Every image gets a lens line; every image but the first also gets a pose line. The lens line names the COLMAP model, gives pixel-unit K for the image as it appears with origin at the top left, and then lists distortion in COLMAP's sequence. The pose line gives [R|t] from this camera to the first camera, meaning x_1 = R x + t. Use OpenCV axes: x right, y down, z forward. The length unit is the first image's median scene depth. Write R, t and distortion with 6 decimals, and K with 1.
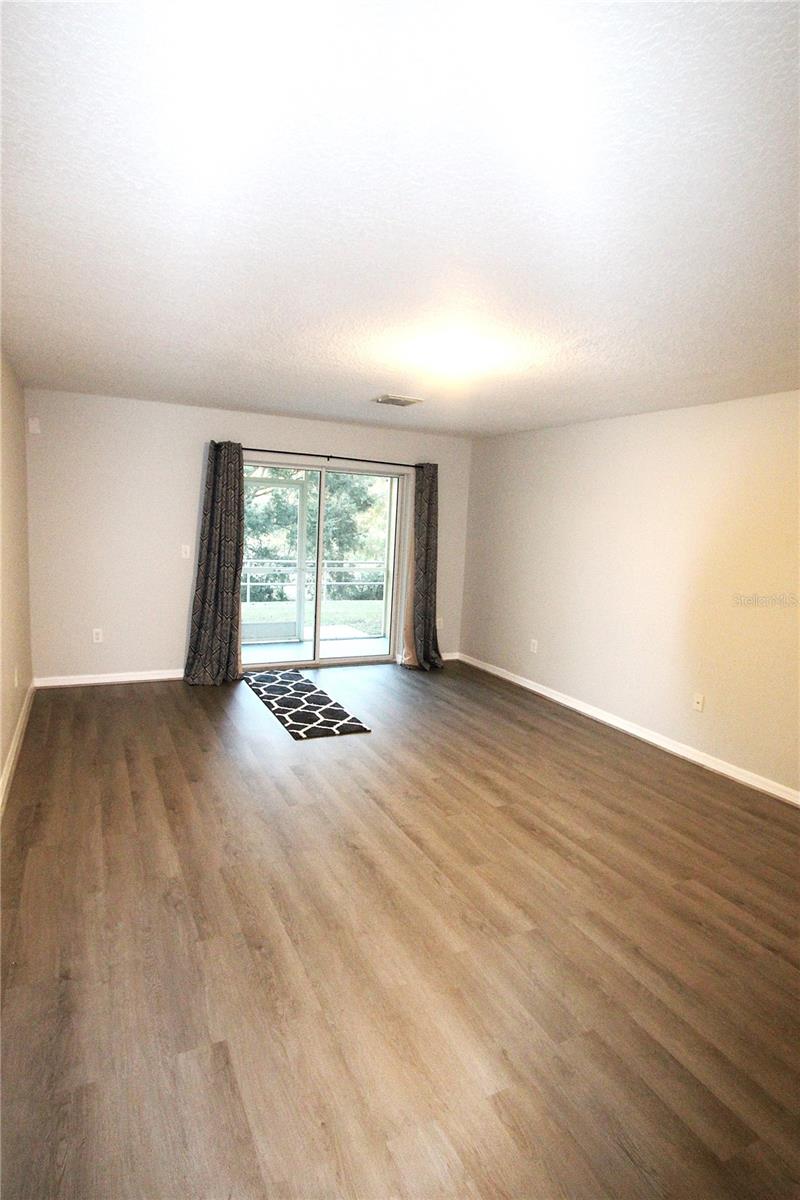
lens RADIAL K [[559.9, 0, 378.1], [0, 559.9, 584.8], [0, 0, 1]] dist [-0.010602, 0.000431]
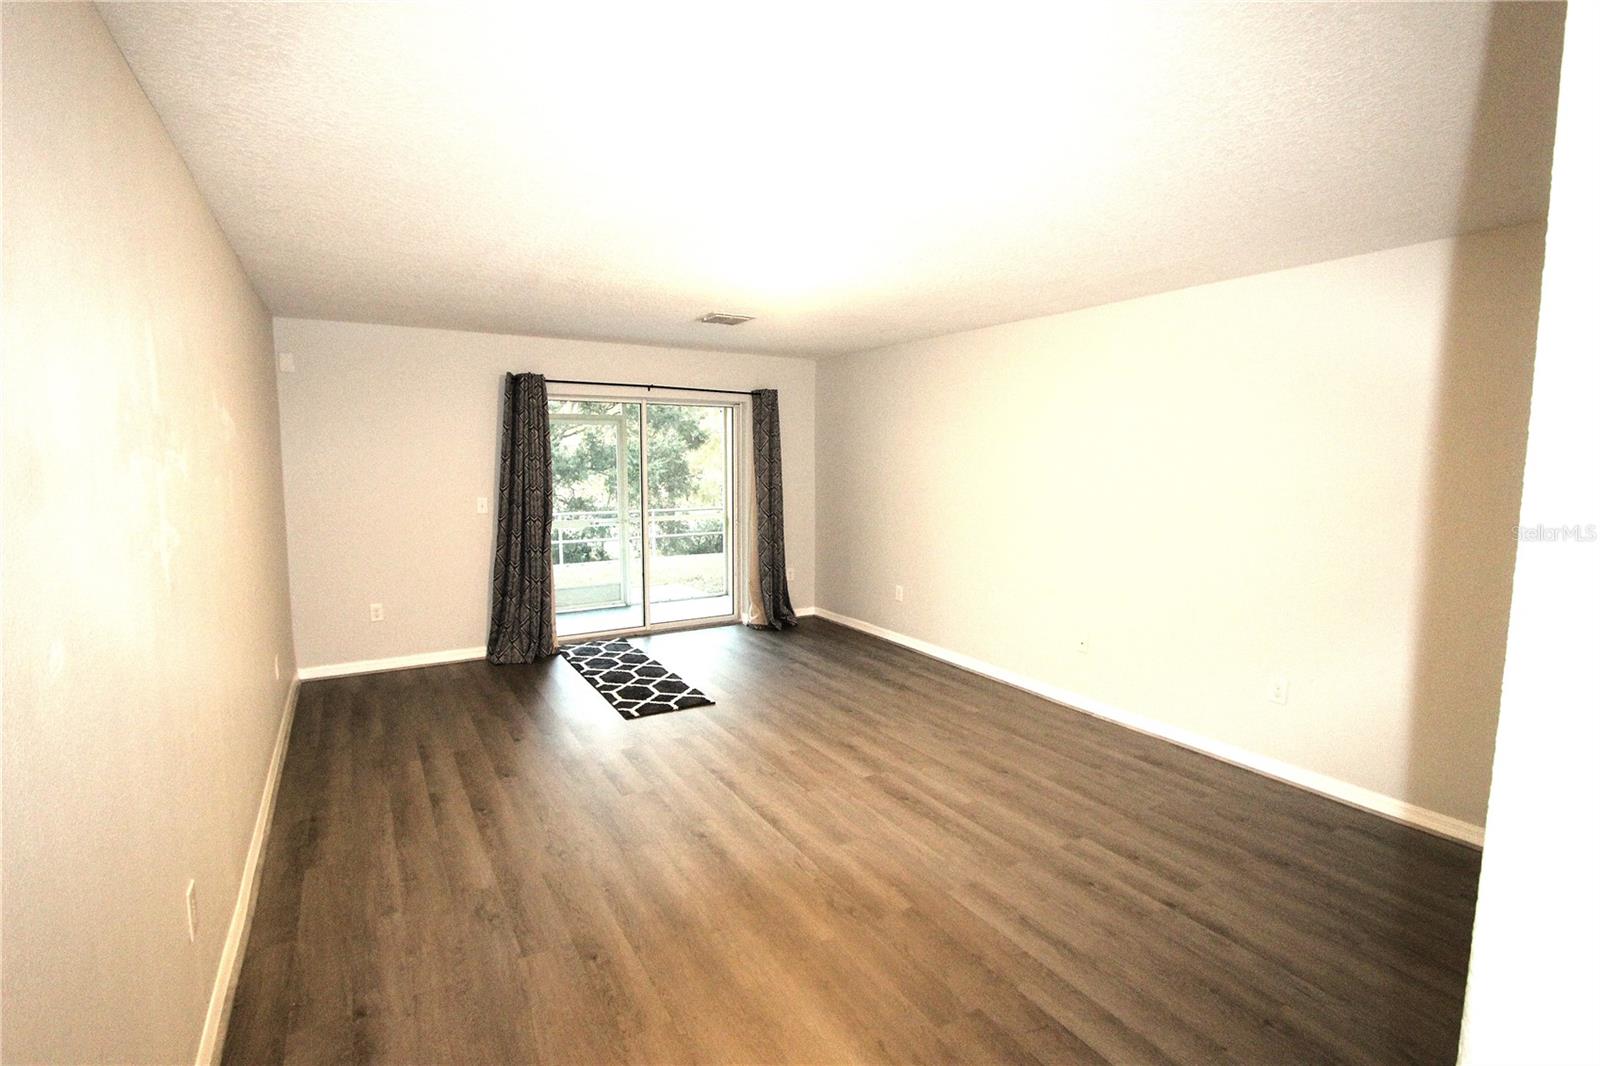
lens RADIAL K [[746.5, 0, 800.0], [0, 746.5, 533.0], [0, 0, 1]] dist [-0.010602, 0.000431]
pose [[0.994987, -0.055404, 0.083253, 0.035712], [0.057932, 0.997920, -0.028262, 0.042605], [-0.081514, 0.032943, 0.996128, -0.154824]]
